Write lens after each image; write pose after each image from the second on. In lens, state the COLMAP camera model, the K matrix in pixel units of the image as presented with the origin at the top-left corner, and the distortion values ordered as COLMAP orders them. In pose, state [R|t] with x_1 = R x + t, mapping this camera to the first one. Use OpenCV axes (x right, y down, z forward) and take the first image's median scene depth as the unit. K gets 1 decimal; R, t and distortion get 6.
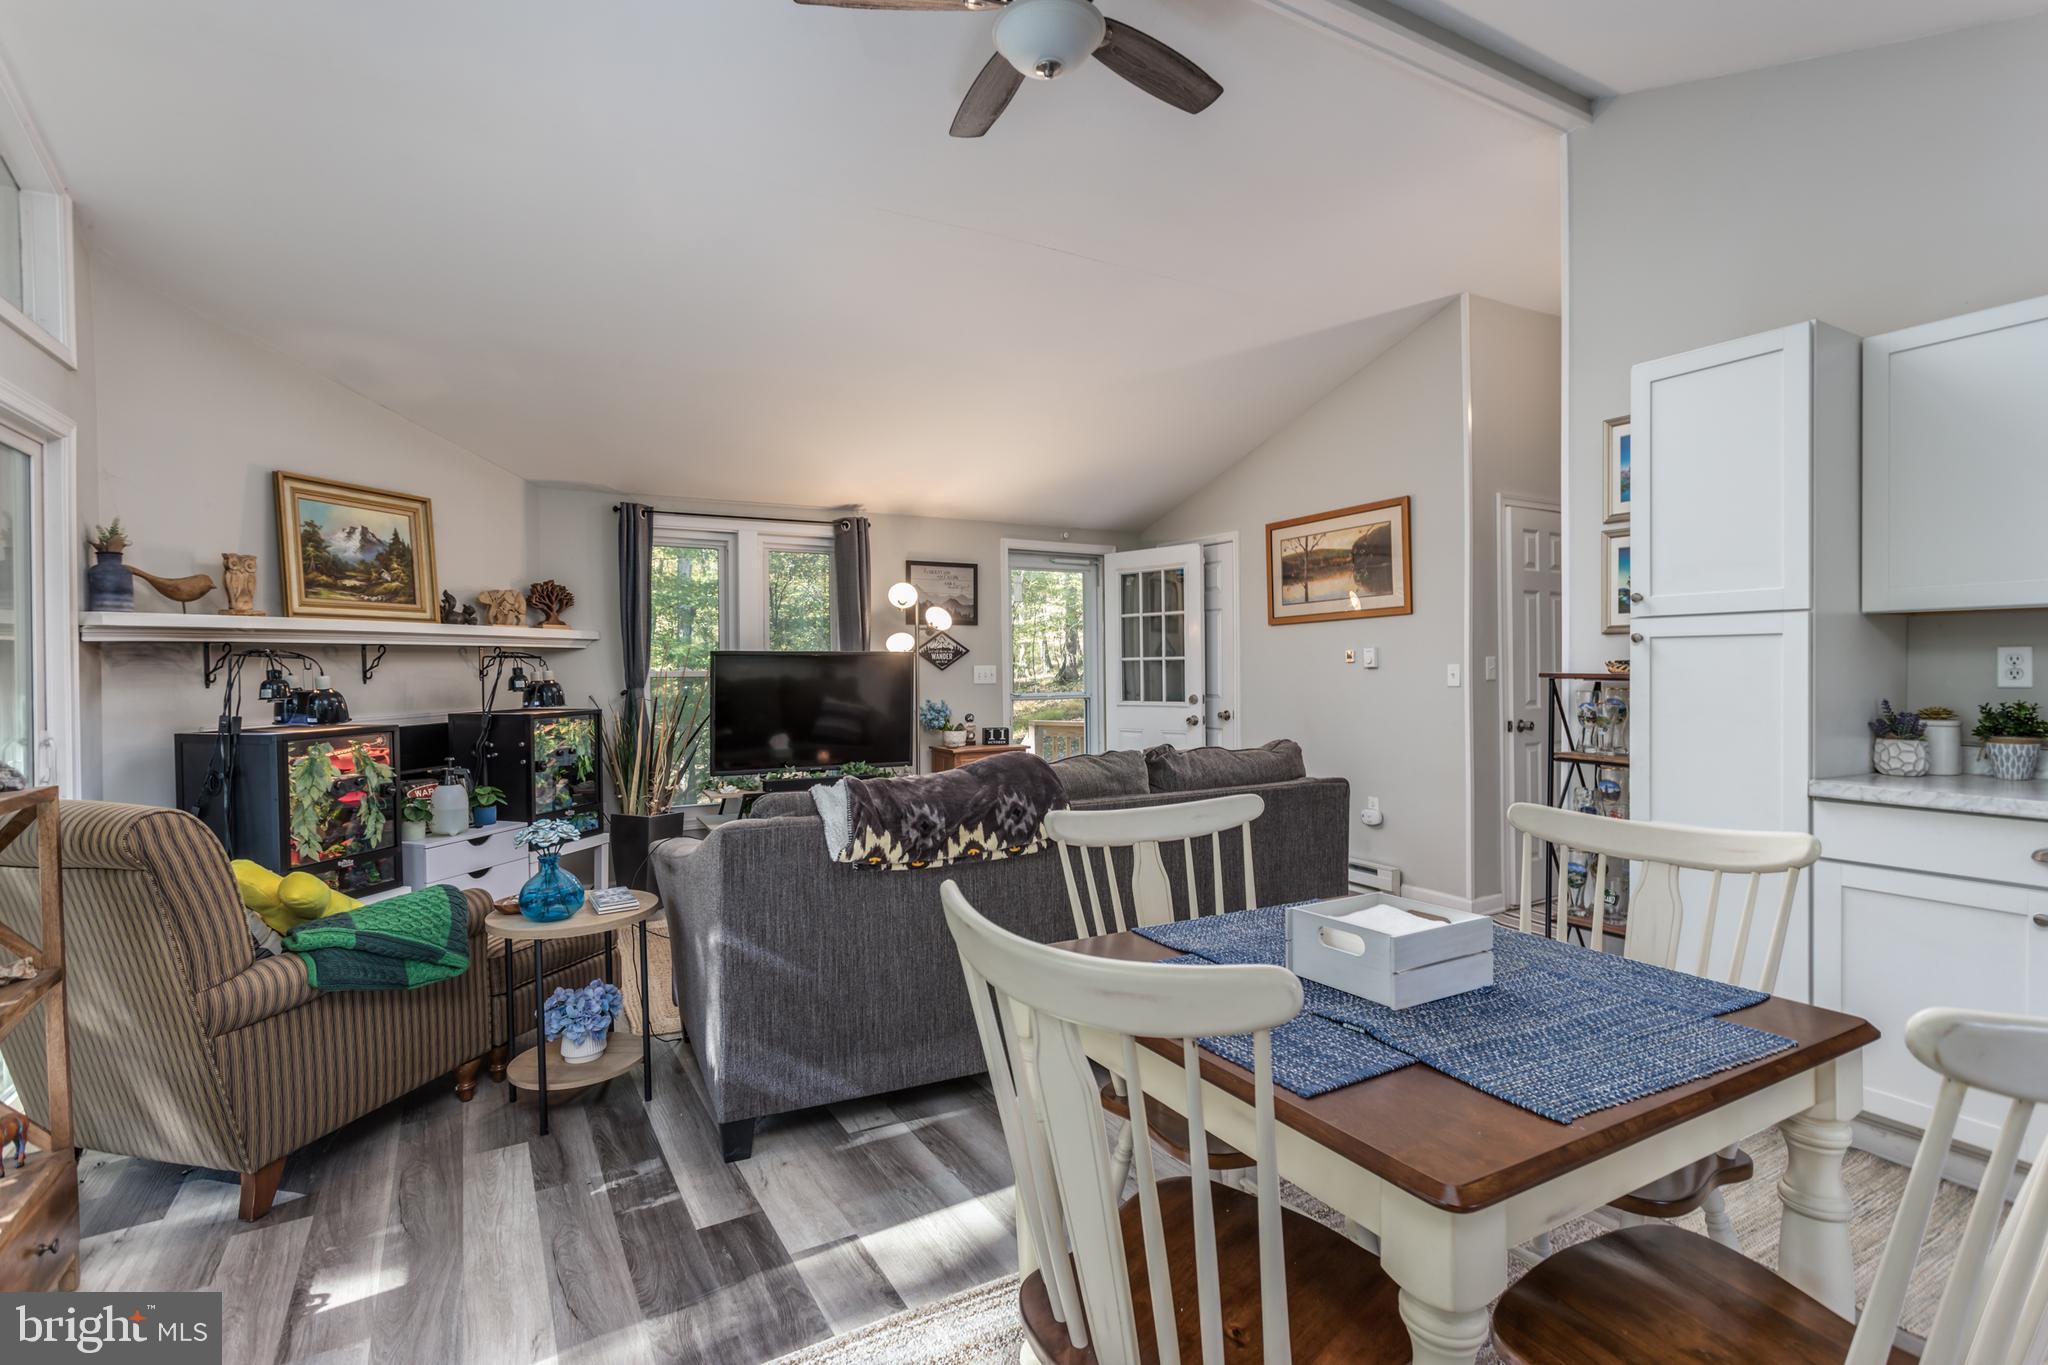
lens RADIAL K [[957.3, 0, 1024.0], [0, 957.3, 682.5], [0, 0, 1]] dist [0.001101, 0.000096]
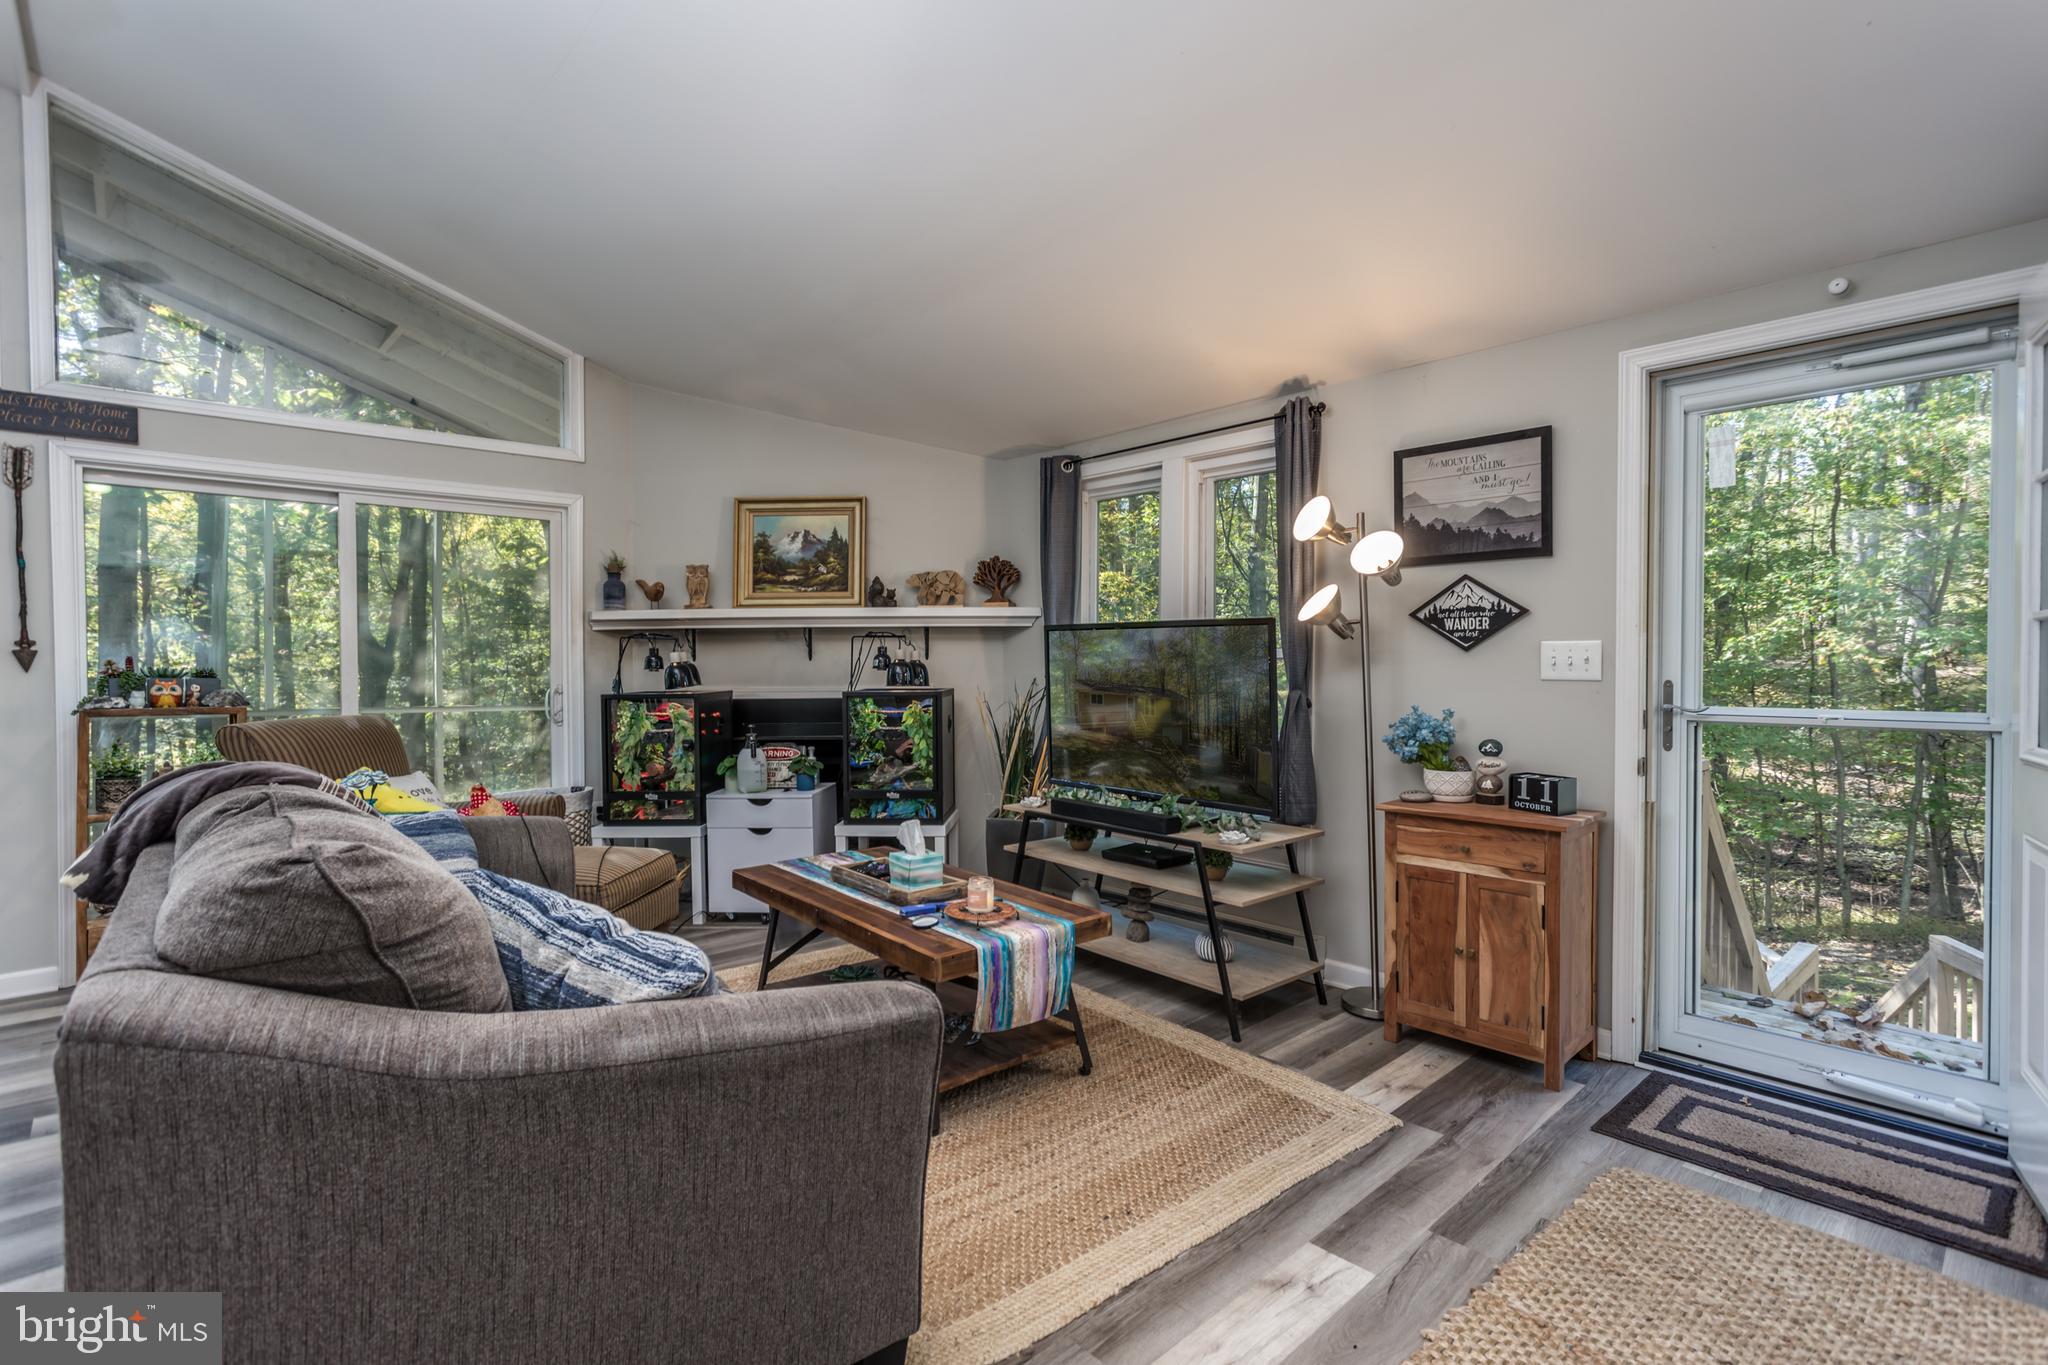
lens RADIAL K [[957.3, 0, 1024.0], [0, 957.3, 682.5], [0, 0, 1]] dist [0.001101, 0.000096]
pose [[0.226523, 0.037323, -0.973290, 0.538174], [-0.012076, 0.999296, 0.035509, -0.016180], [0.973931, 0.003709, 0.226814, 0.960395]]
